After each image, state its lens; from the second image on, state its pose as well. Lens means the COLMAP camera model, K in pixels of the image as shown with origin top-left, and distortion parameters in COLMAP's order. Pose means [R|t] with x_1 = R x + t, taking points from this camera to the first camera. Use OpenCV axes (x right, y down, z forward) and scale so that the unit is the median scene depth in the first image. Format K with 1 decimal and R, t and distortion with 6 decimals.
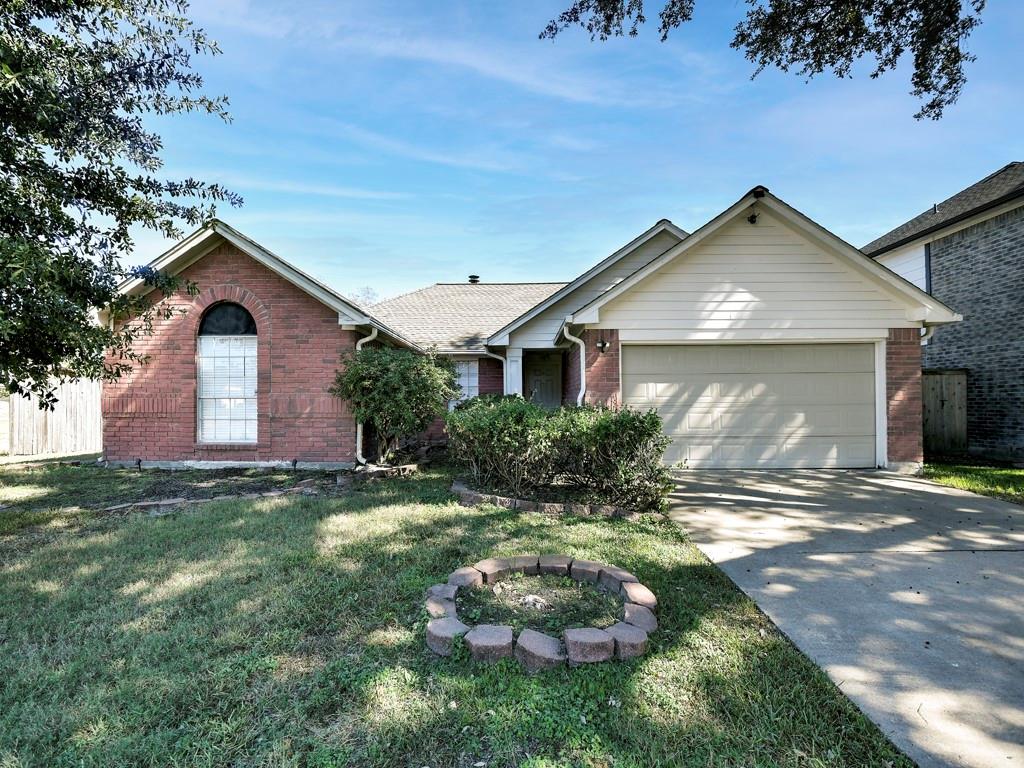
lens RADIAL K [[472.2, 0, 514.6], [0, 472.2, 387.8], [0, 0, 1]] dist [-0.002968, -0.011540]
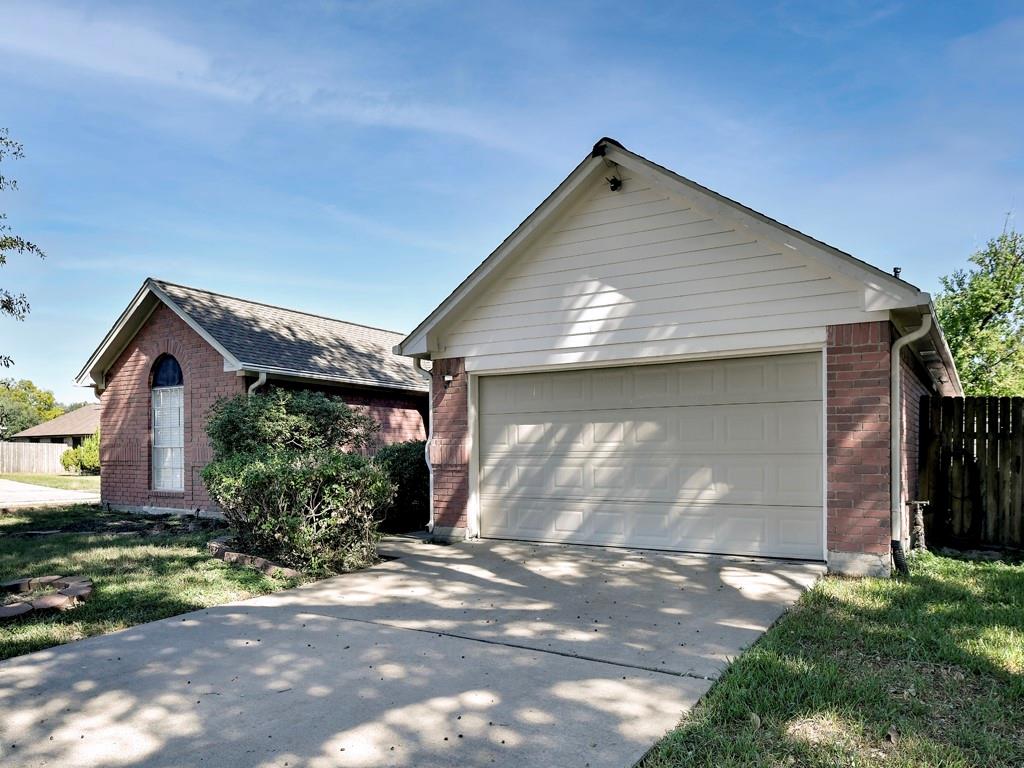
lens RADIAL K [[757.3, 0, 511.5], [0, 757.3, 451.3], [0, 0, 1]] dist [-0.002870, -0.002446]
pose [[0.851188, -0.000646, -0.524861, 0.946550], [0.013509, 0.999695, 0.020677, 0.006472], [0.524687, -0.024691, 0.850937, -0.027104]]
